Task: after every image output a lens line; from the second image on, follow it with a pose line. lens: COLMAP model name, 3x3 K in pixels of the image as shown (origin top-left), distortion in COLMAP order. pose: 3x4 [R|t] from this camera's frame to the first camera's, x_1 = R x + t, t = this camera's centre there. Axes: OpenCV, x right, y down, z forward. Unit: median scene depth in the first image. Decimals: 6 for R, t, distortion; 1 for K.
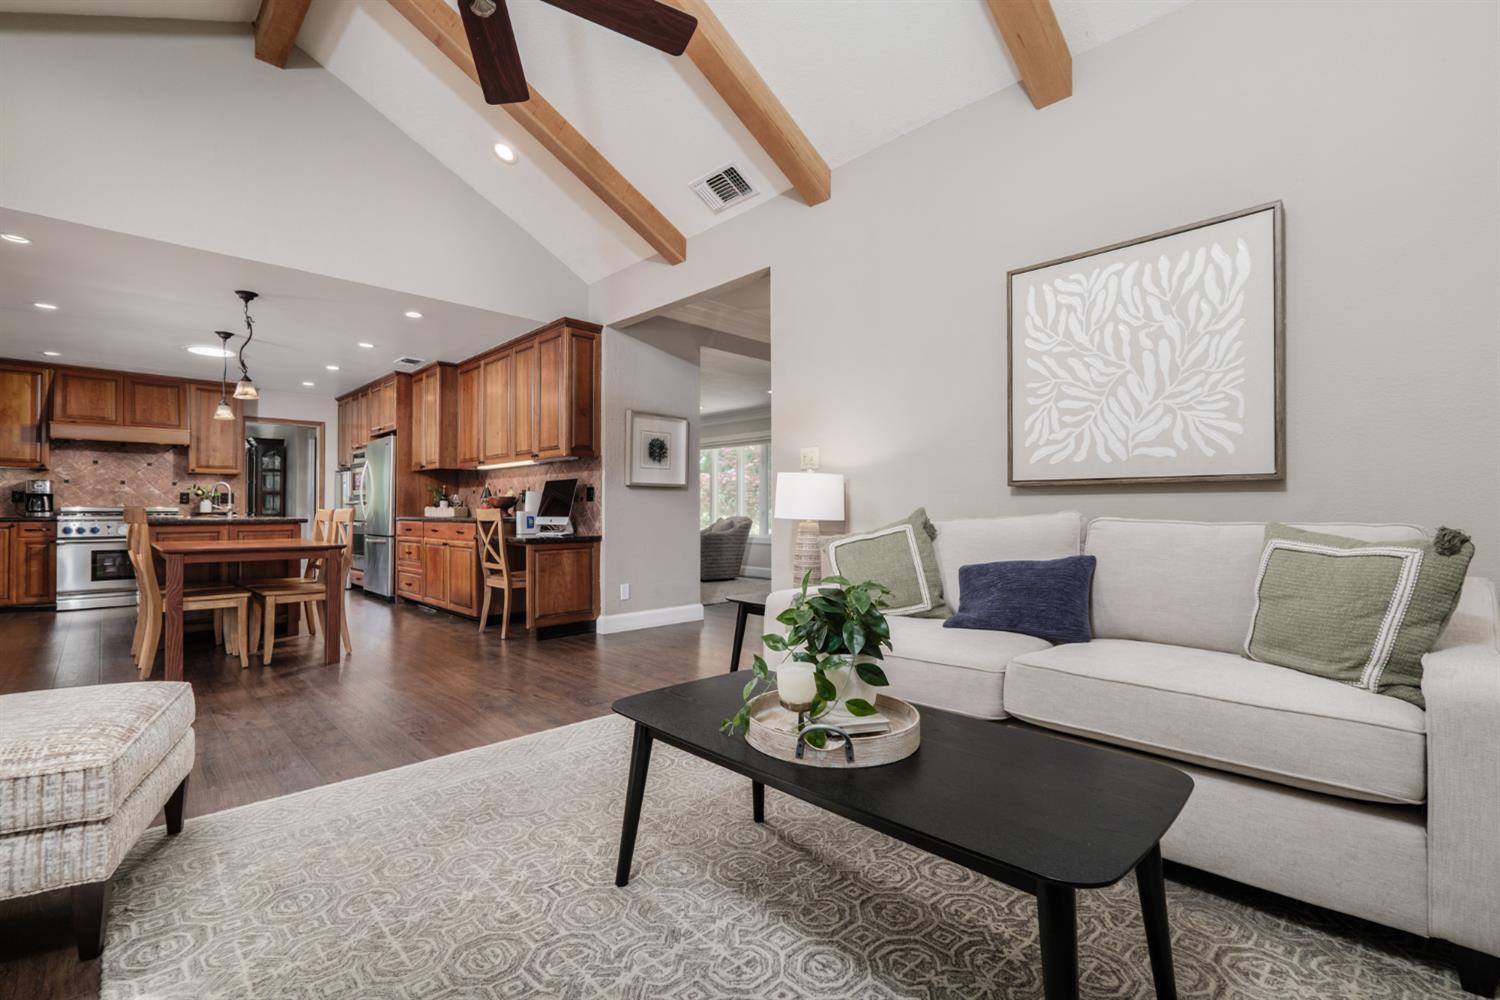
lens RADIAL K [[663.5, 0, 744.0], [0, 663.5, 505.6], [0, 0, 1]] dist [-0.004529, -0.000094]
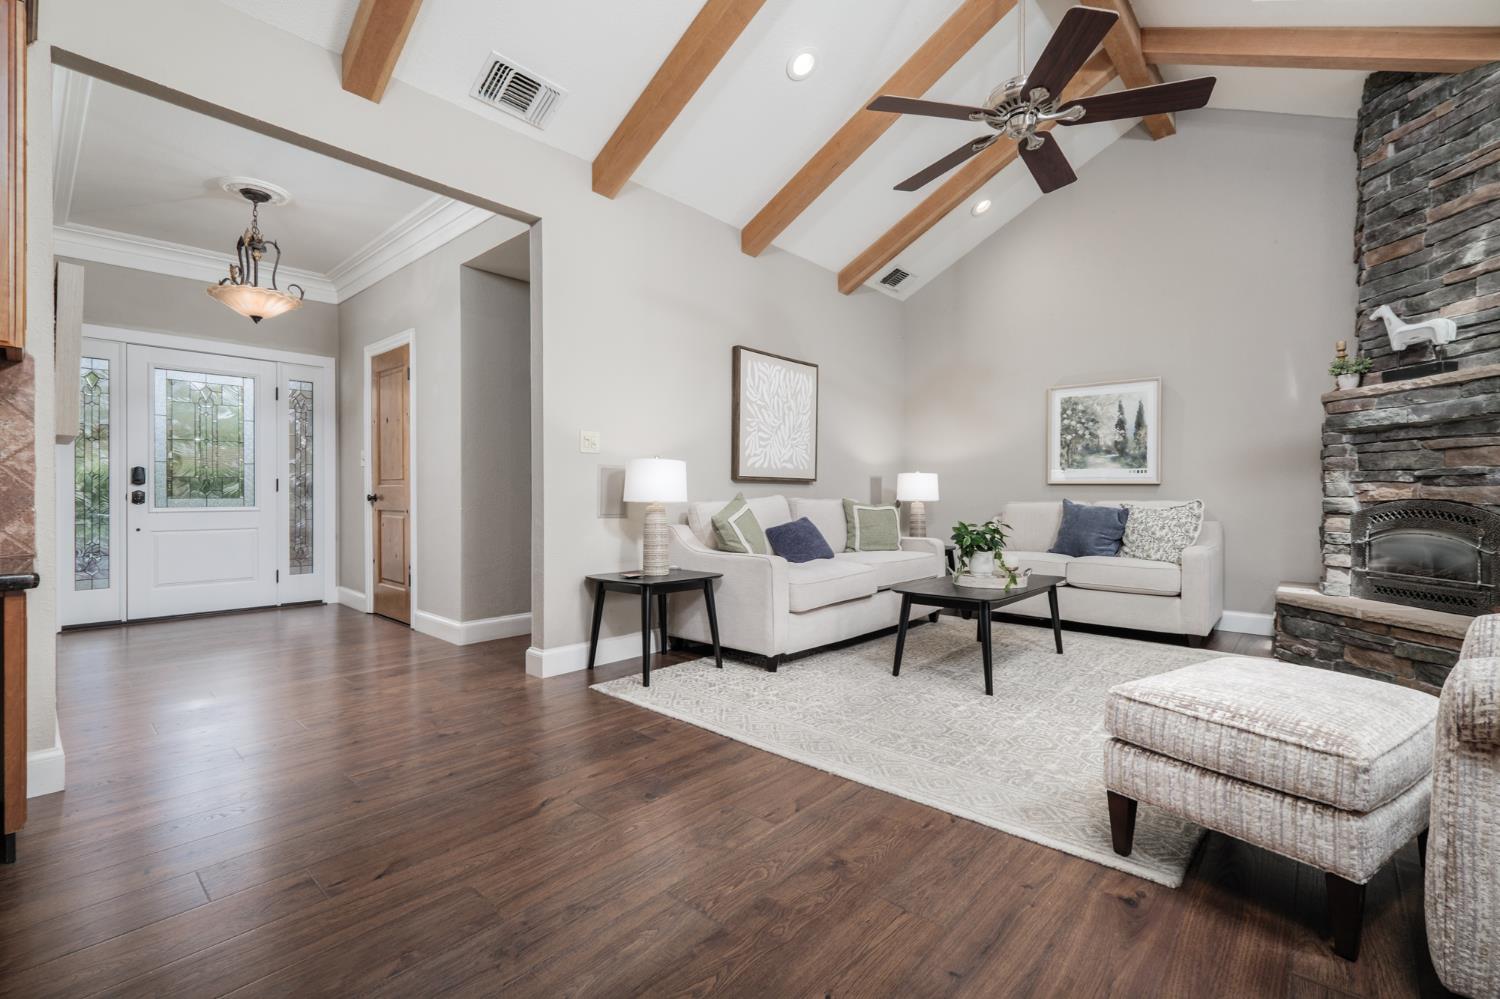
lens RADIAL K [[663.5, 0, 743.2], [0, 663.5, 496.7], [0, 0, 1]] dist [-0.004529, -0.000094]
pose [[-0.074320, -0.002422, 0.997231, -1.275717], [-0.009589, 0.999953, 0.001714, 0.010589], [-0.997188, -0.009435, -0.074340, 1.177454]]
